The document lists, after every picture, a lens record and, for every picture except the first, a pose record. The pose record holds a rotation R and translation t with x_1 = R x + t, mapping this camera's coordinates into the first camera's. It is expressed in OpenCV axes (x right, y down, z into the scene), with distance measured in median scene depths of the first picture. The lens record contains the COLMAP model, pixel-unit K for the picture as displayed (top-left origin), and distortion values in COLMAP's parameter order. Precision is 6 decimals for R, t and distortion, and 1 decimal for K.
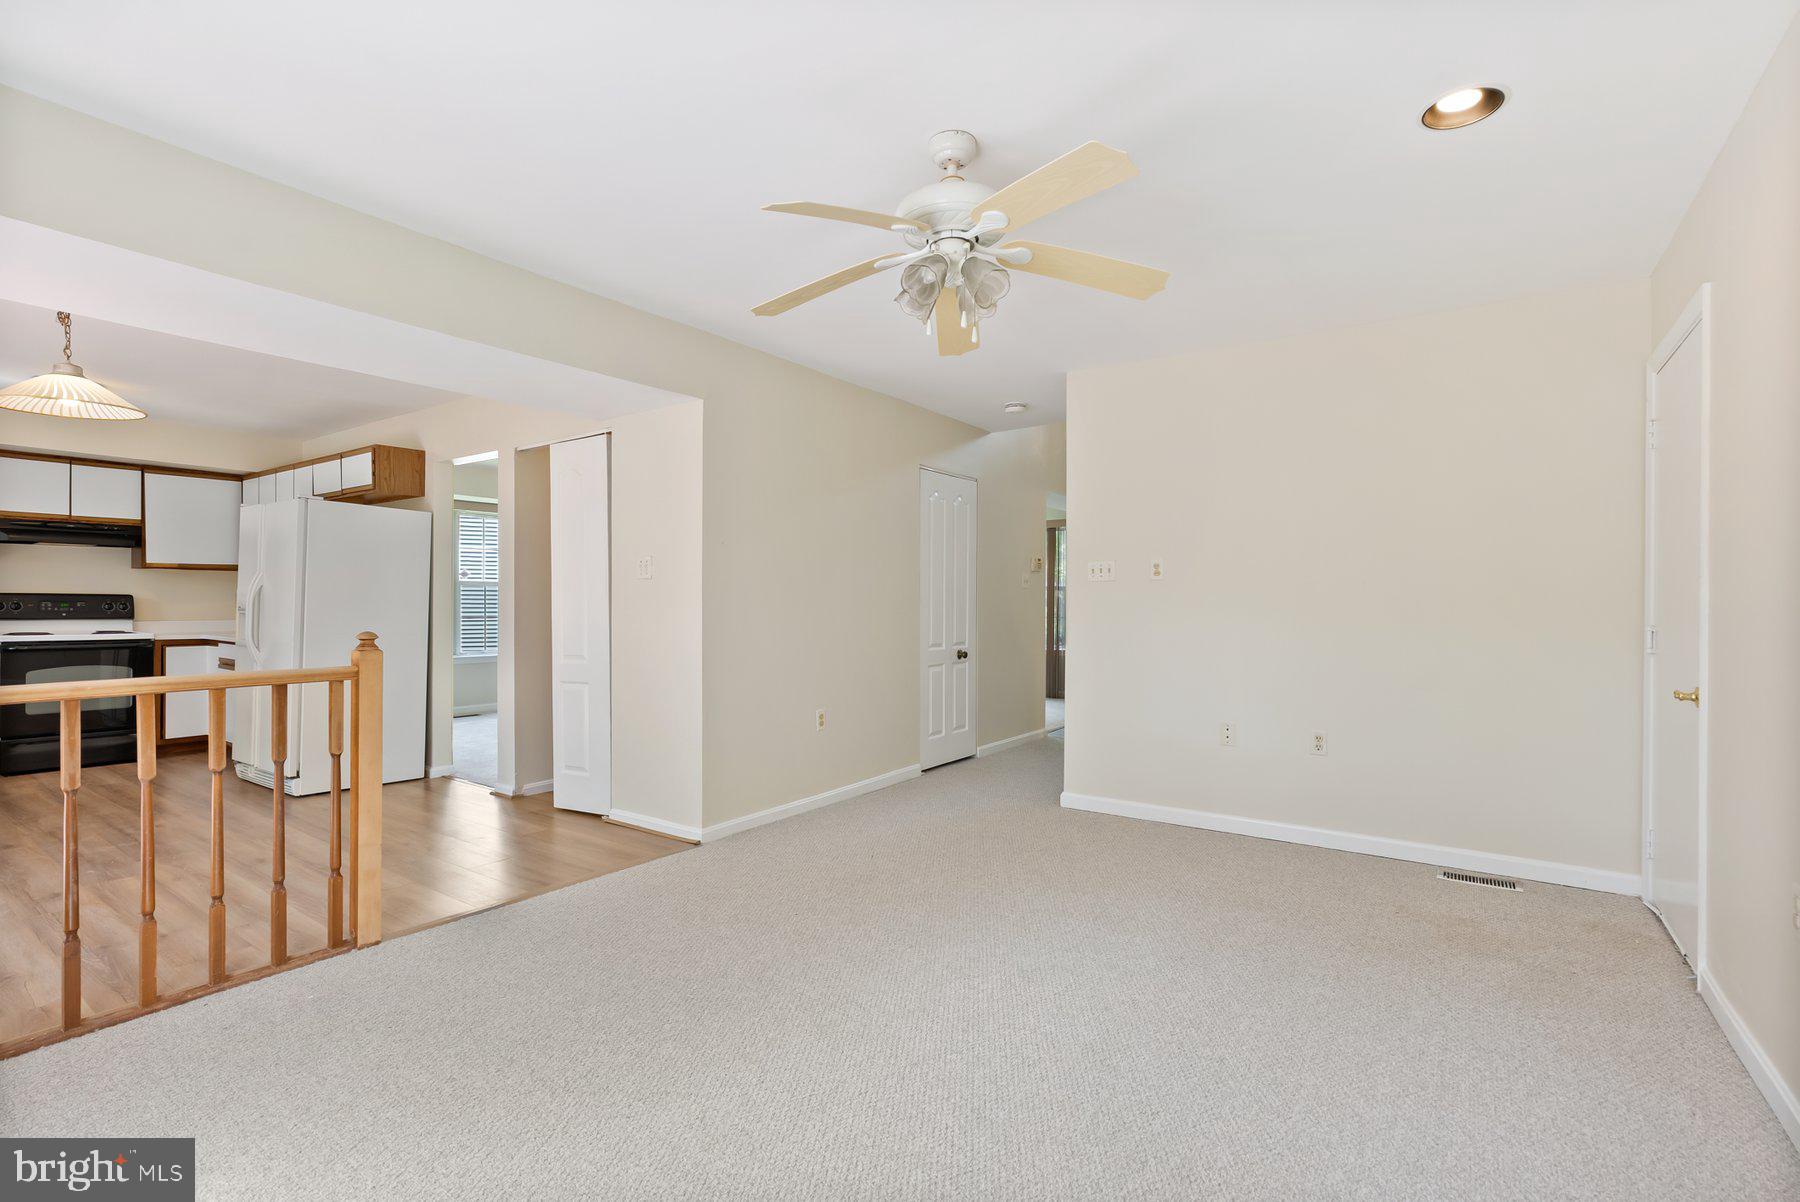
lens RADIAL K [[815.9, 0, 895.0], [0, 815.9, 596.7], [0, 0, 1]] dist [-0.002024, -0.000143]
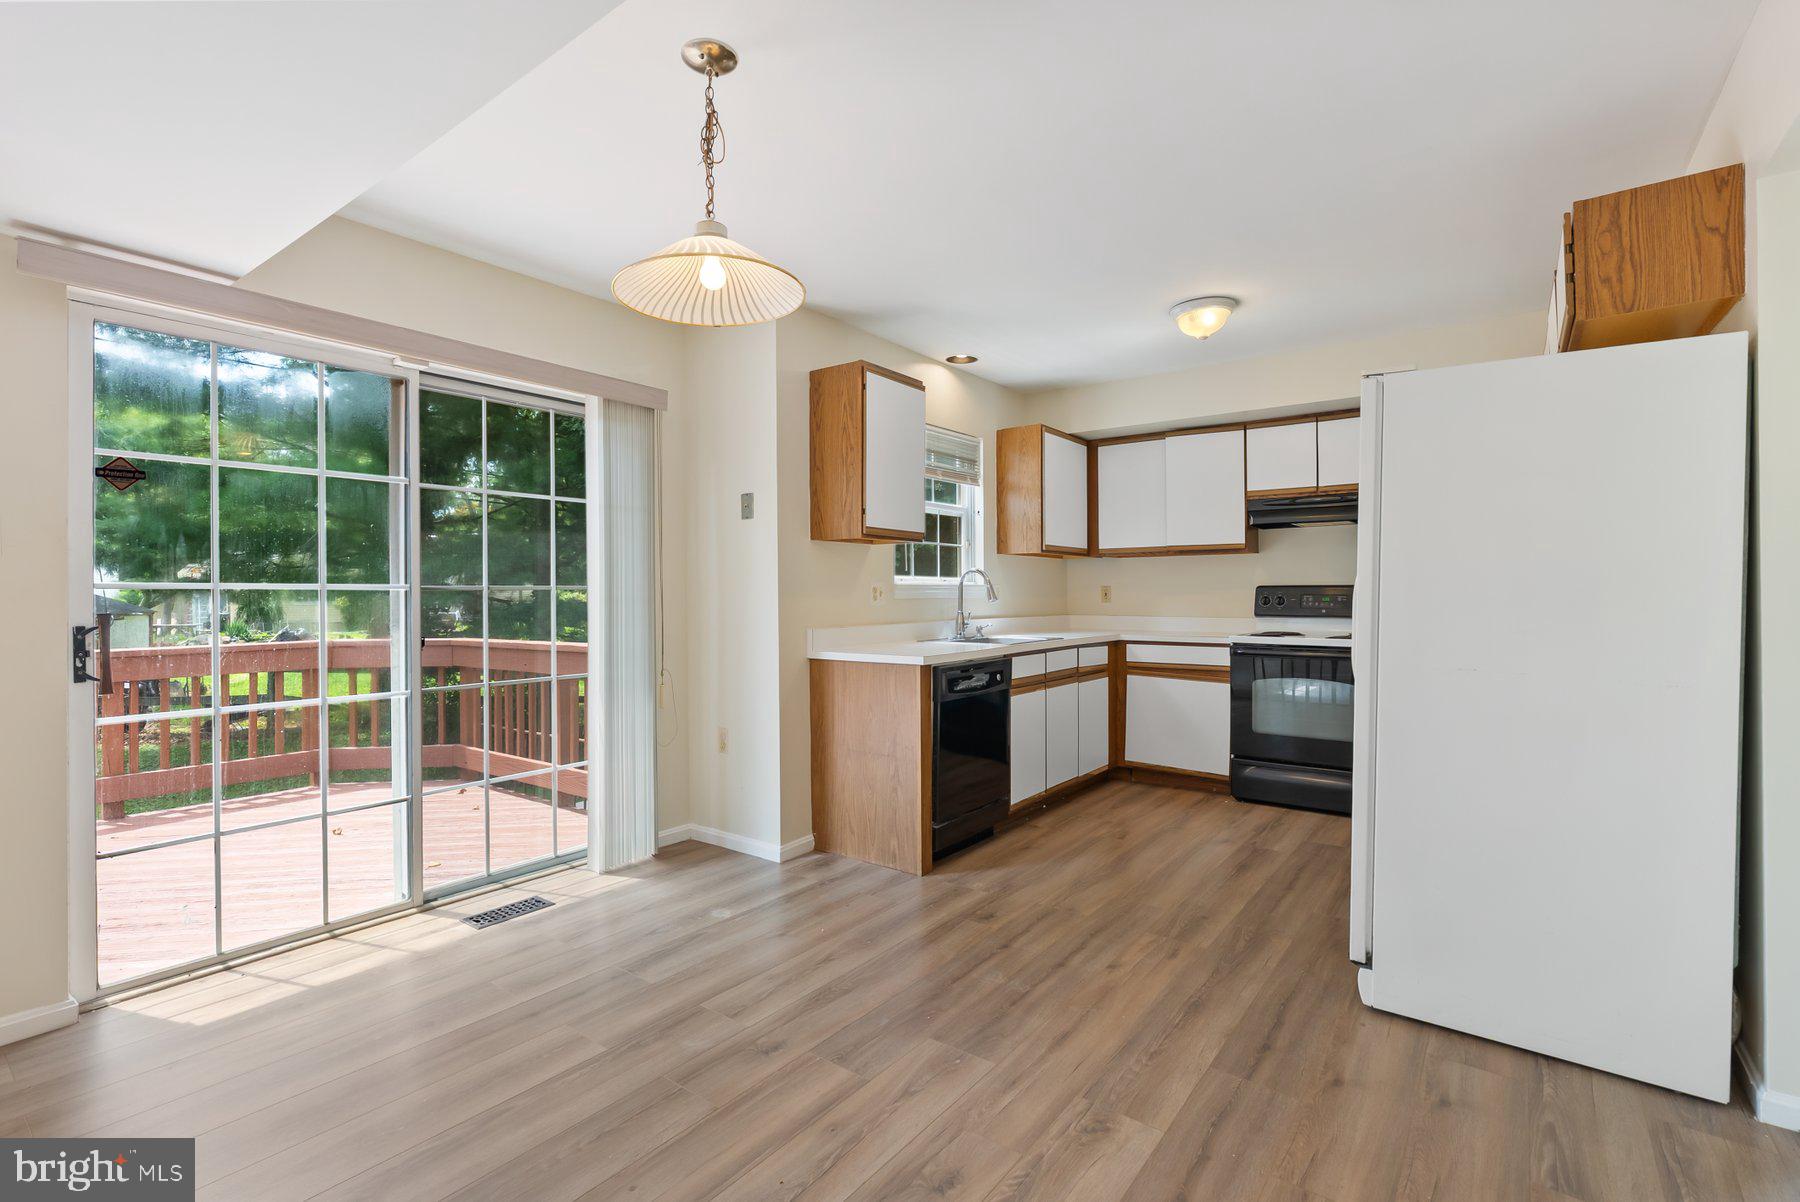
lens RADIAL K [[815.9, 0, 895.0], [0, 815.9, 596.7], [0, 0, 1]] dist [-0.002024, -0.000143]
pose [[-0.044584, -0.000077, -0.999006, -0.225525], [0.009528, 0.999954, -0.000503, 0.004624], [0.998960, -0.009541, -0.044581, 0.696036]]
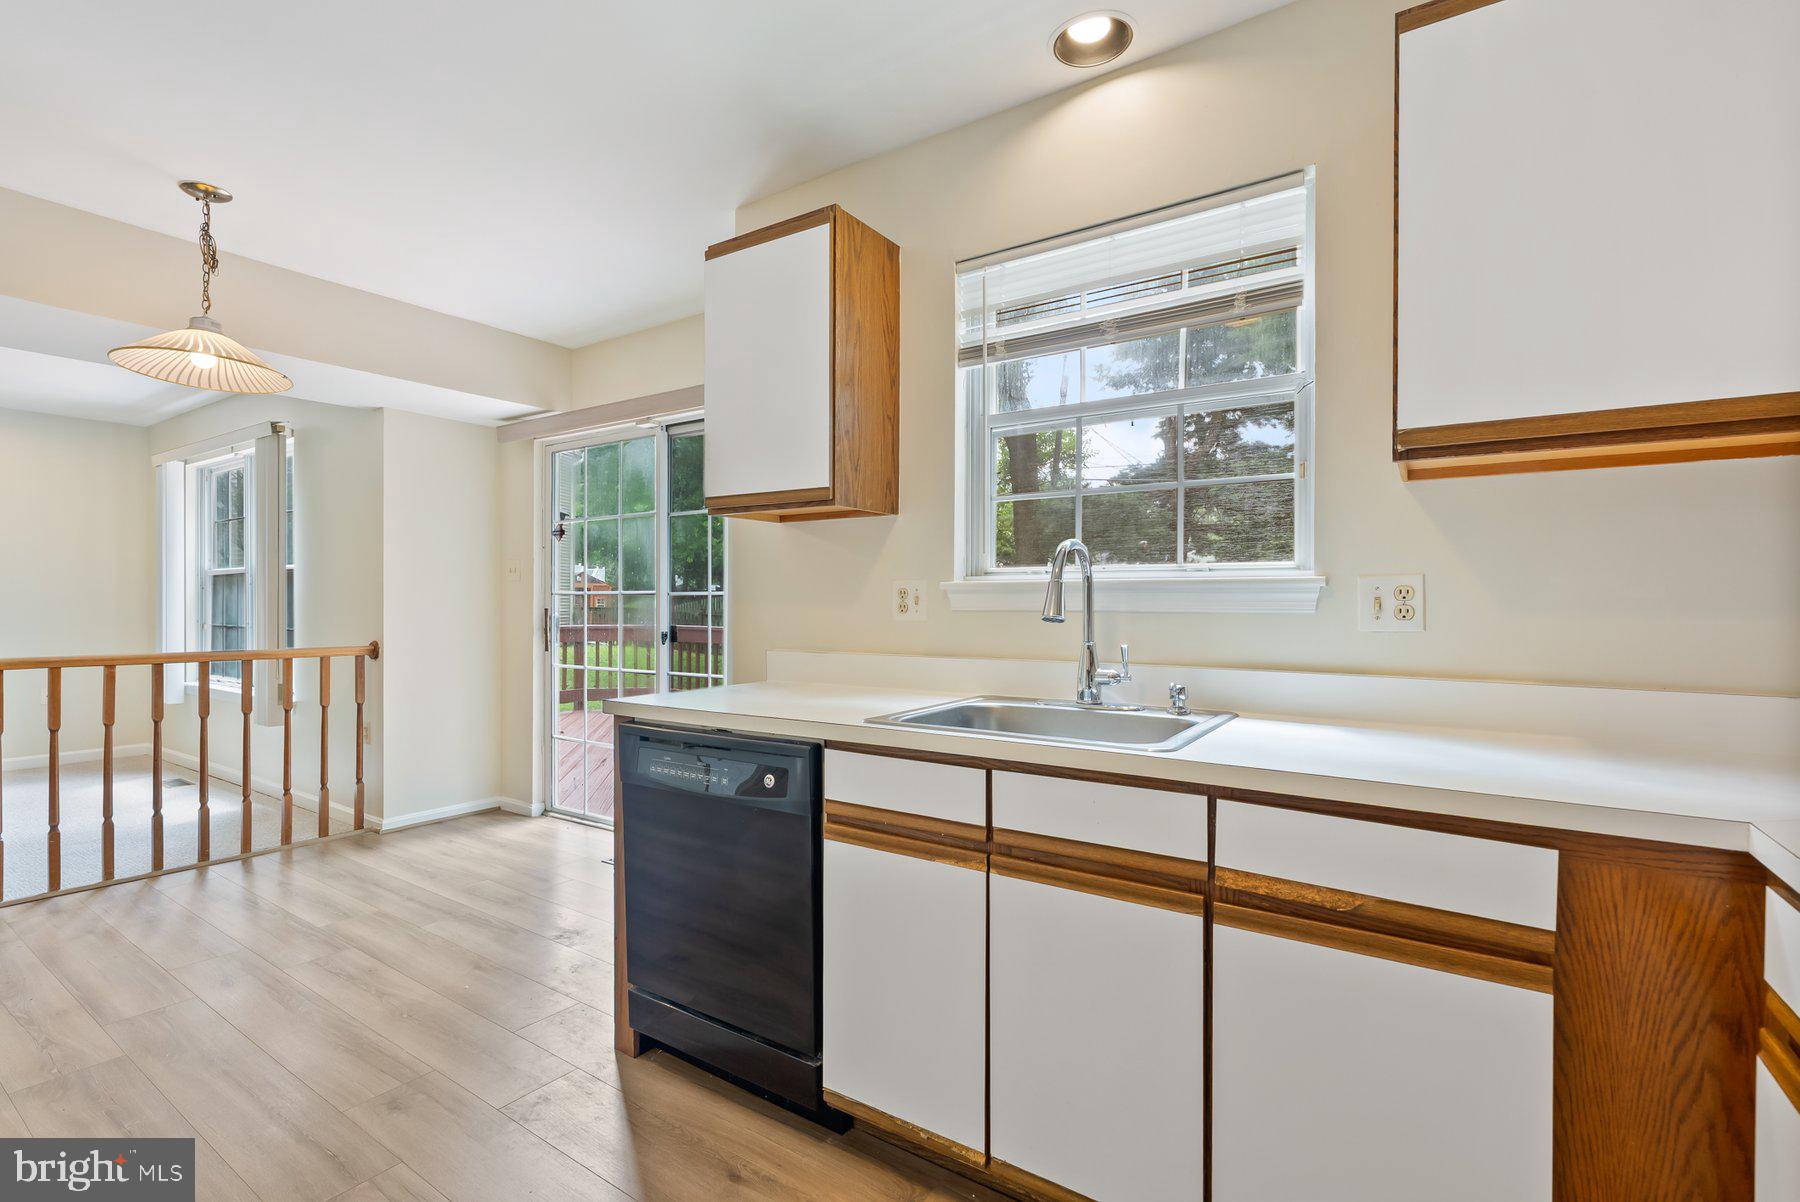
lens RADIAL K [[814.4, 0, 895.3], [0, 814.4, 606.6], [0, 0, 1]] dist [-0.003060, 0.000132]
pose [[-0.999887, -0.007080, -0.013263, -1.018108], [-0.007088, 0.999975, 0.000537, 0.004039], [0.013259, 0.000631, -0.999912, 1.100853]]
